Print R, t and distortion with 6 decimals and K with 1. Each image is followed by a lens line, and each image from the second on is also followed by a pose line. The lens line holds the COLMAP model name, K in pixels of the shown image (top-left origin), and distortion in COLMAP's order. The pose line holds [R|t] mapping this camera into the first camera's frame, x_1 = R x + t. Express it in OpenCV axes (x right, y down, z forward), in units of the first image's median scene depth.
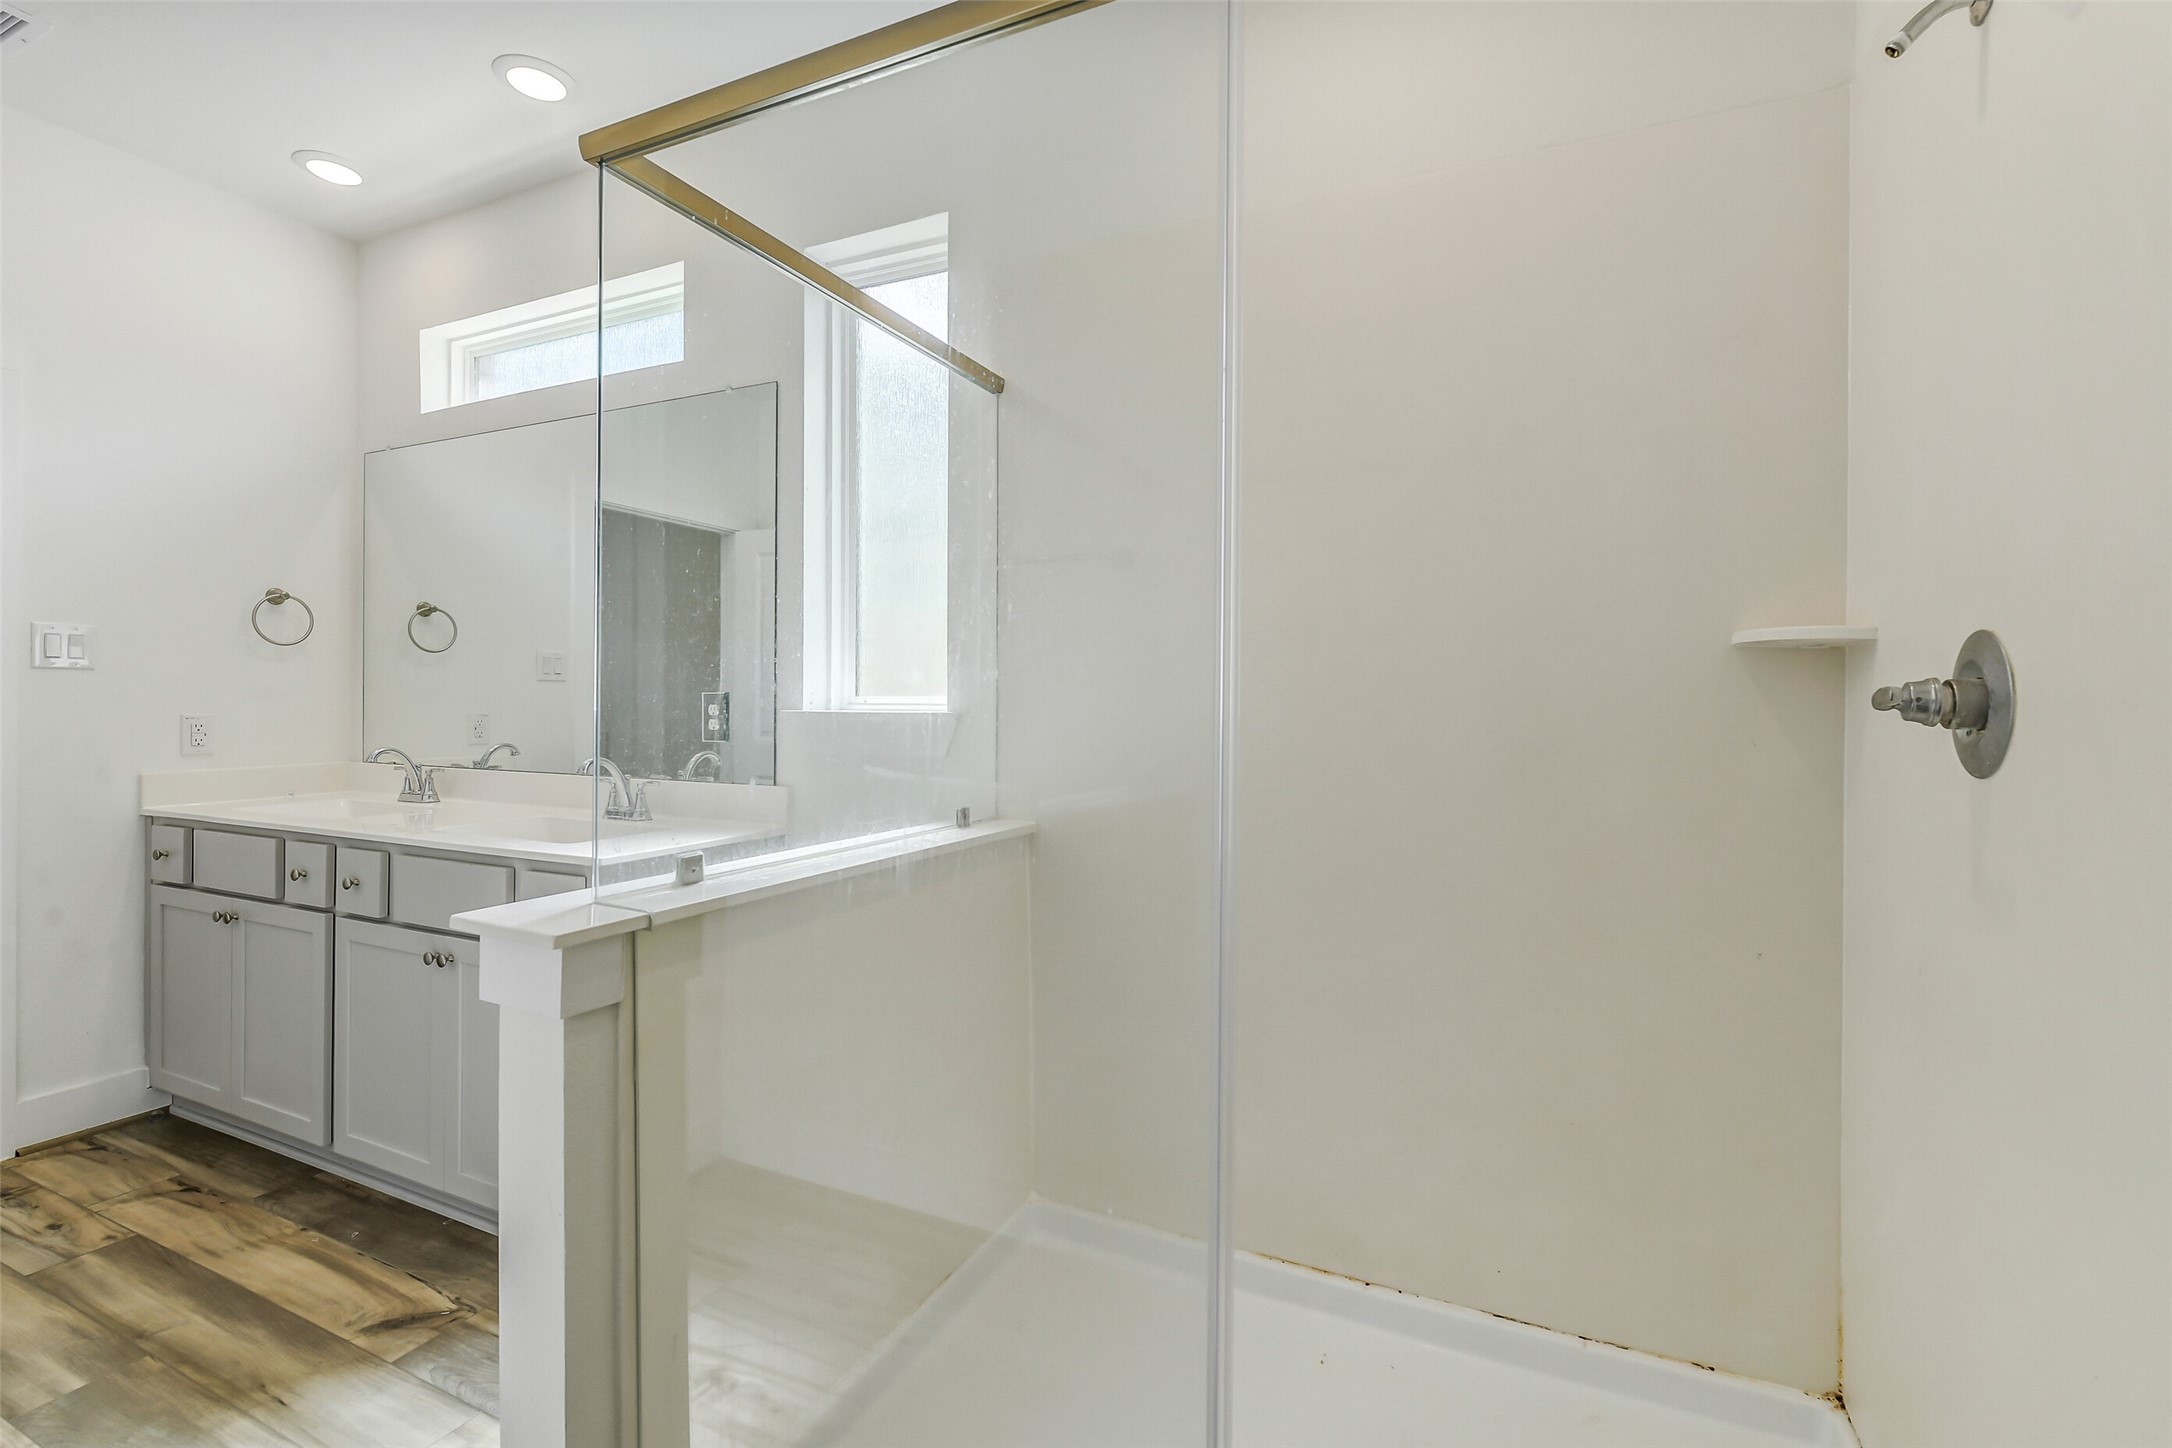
lens RADIAL K [[944.5, 0, 1081.7], [0, 944.5, 713.0], [0, 0, 1]] dist [-0.001355, 0.001295]
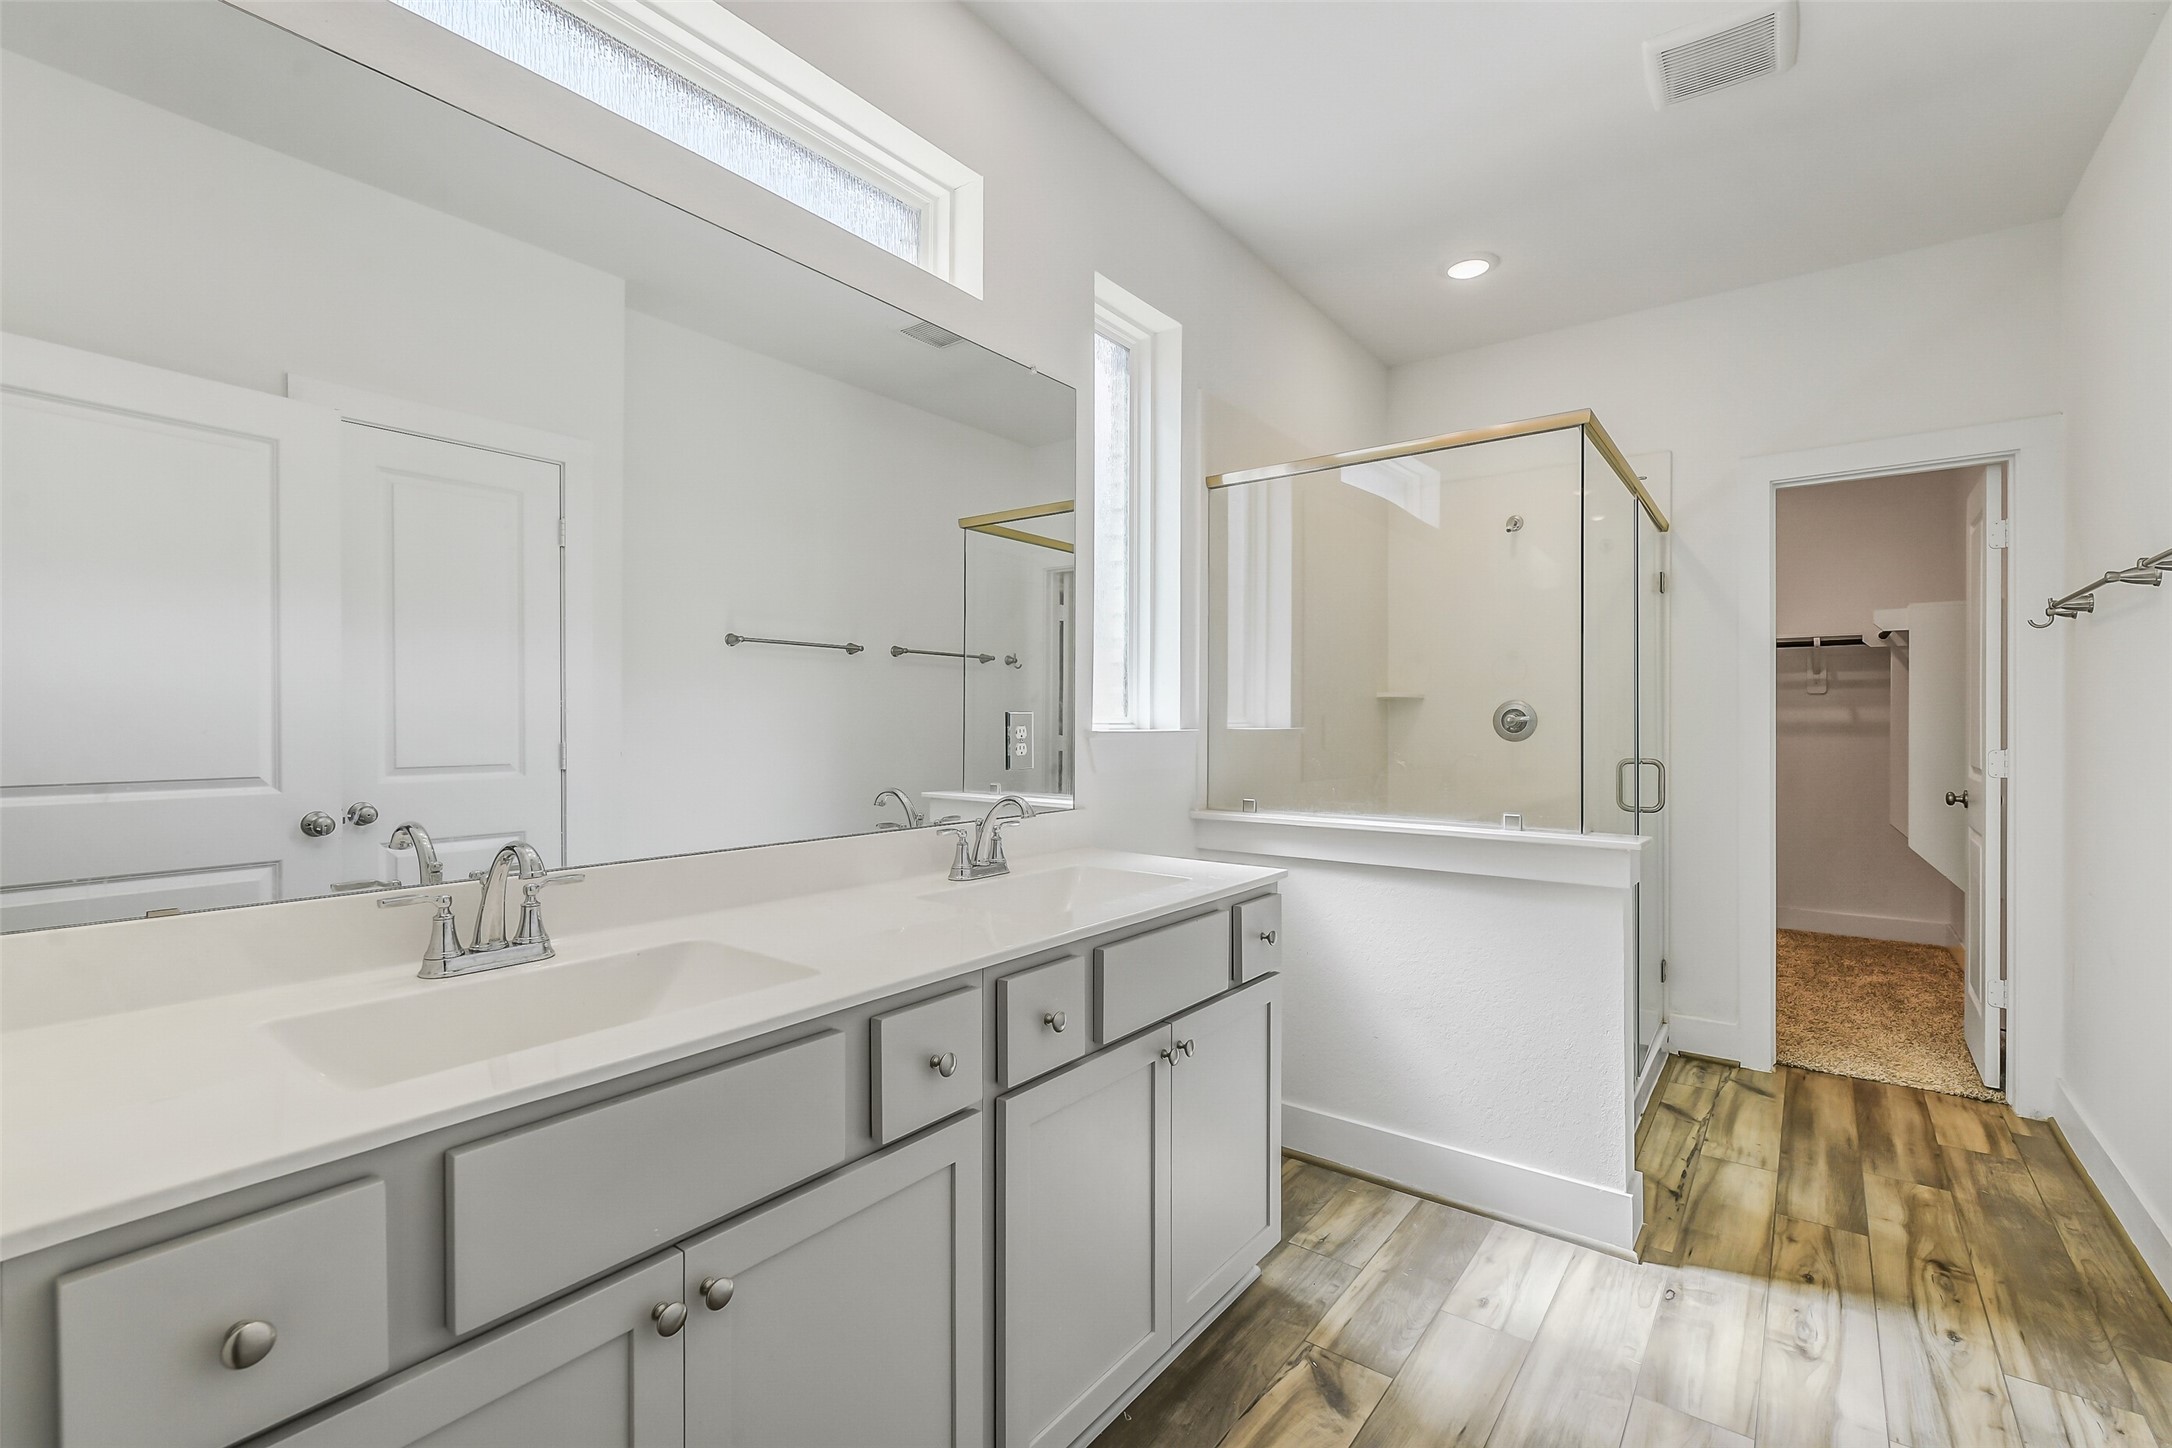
lens RADIAL K [[944.5, 0, 1080.2], [0, 944.5, 724.9], [0, 0, 1]] dist [-0.001355, 0.001295]
pose [[0.217894, -0.012444, 0.975893, -1.665150], [0.003718, 0.999922, 0.011920, -0.026811], [-0.975965, 0.001031, 0.217924, 1.030482]]
